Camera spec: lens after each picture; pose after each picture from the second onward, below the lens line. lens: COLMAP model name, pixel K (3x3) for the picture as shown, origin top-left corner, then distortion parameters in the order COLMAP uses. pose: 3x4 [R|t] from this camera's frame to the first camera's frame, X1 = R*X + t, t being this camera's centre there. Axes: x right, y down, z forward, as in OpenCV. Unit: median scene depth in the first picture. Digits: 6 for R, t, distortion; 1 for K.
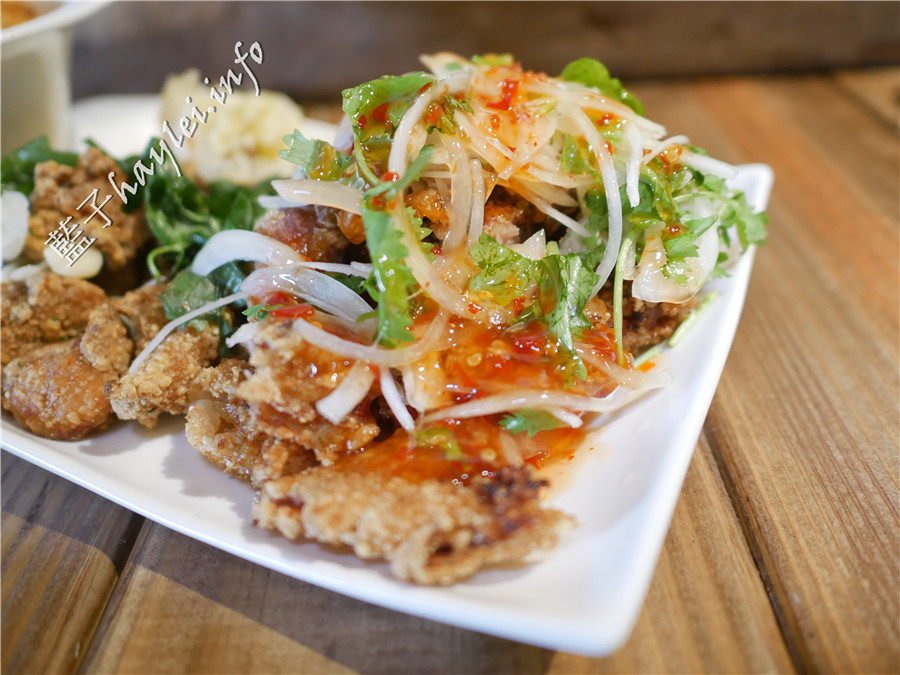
lens RADIAL K [[785.2, 0, 448.6], [0, 785.2, 336.9], [0, 0, 1]] dist [-0.043922, -0.009607]
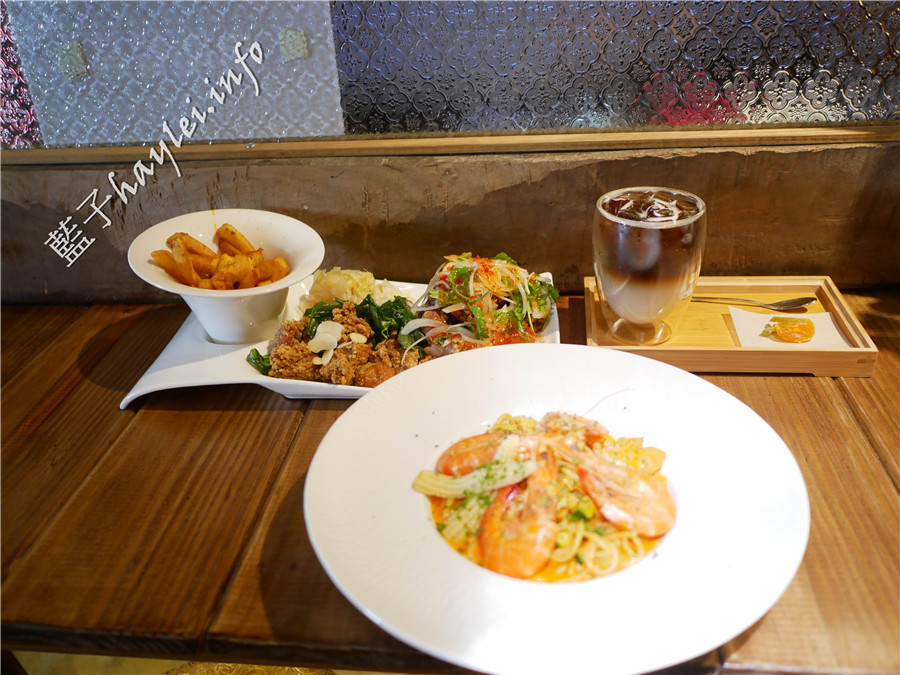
lens RADIAL K [[785.2, 0, 453.4], [0, 785.2, 337.2], [0, 0, 1]] dist [-0.043922, -0.009607]
pose [[0.924663, -0.173324, 0.339054, -1.233425], [0.205593, 0.976710, -0.061398, 0.166648], [-0.320515, 0.126480, 0.938761, -2.081358]]
